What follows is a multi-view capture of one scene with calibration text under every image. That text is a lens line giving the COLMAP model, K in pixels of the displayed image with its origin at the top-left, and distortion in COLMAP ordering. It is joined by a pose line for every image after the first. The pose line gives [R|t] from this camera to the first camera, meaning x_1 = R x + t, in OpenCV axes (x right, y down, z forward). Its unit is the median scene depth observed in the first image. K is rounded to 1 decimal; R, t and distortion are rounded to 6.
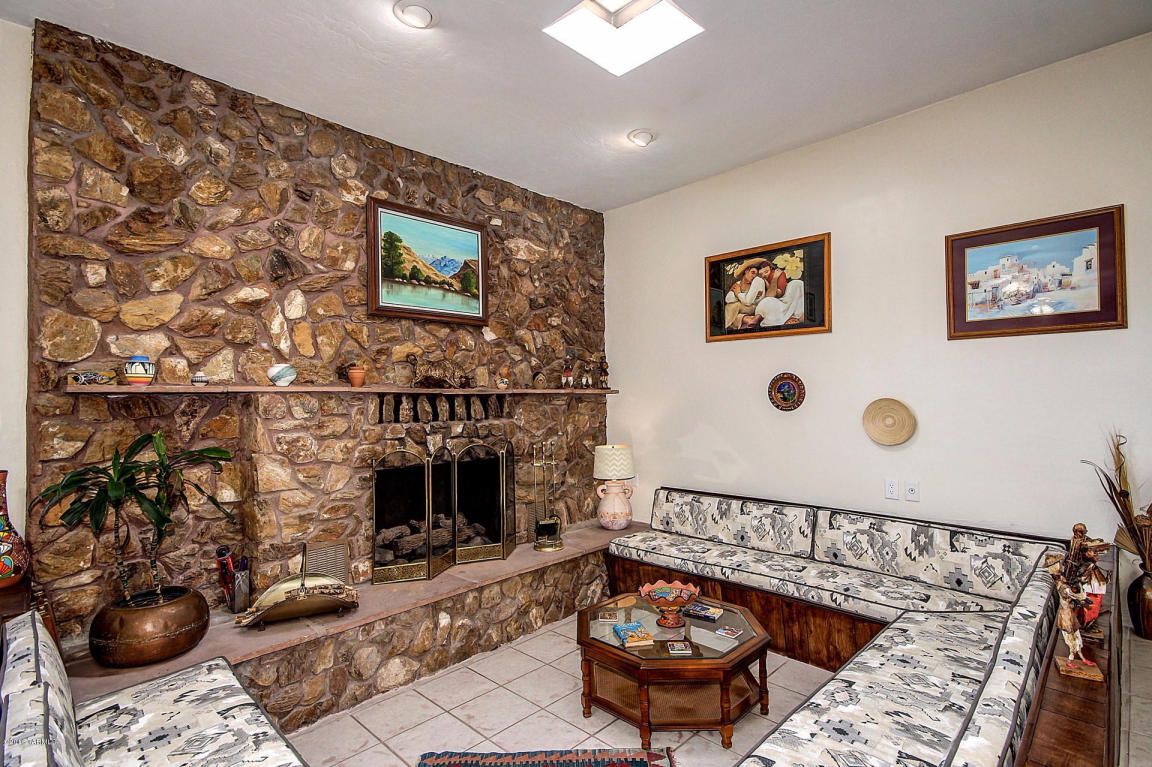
lens RADIAL K [[549.6, 0, 591.6], [0, 549.6, 388.4], [0, 0, 1]] dist [0.003879, -0.002583]
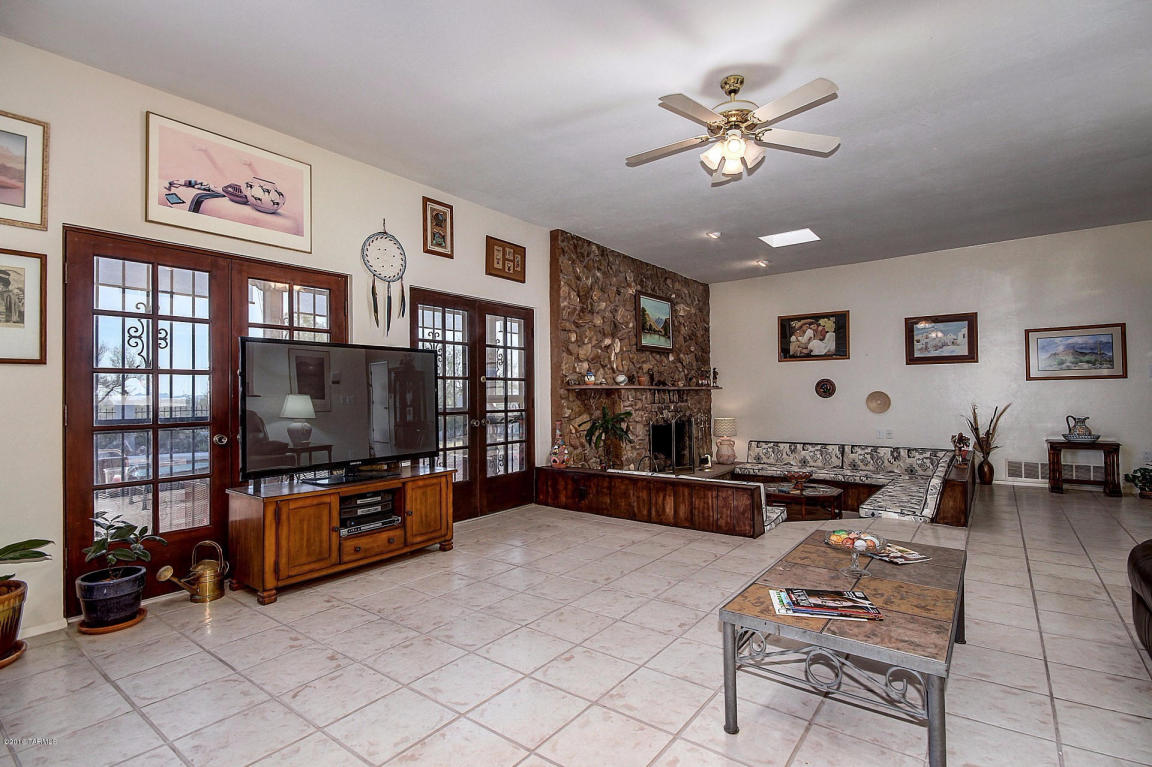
lens RADIAL K [[549.6, 0, 589.8], [0, 549.6, 387.3], [0, 0, 1]] dist [0.003879, -0.002583]
pose [[0.991211, 0.000467, 0.132290, -0.808933], [-0.000904, 0.999994, 0.003239, -0.003373], [-0.132288, -0.003330, 0.991206, -0.918407]]
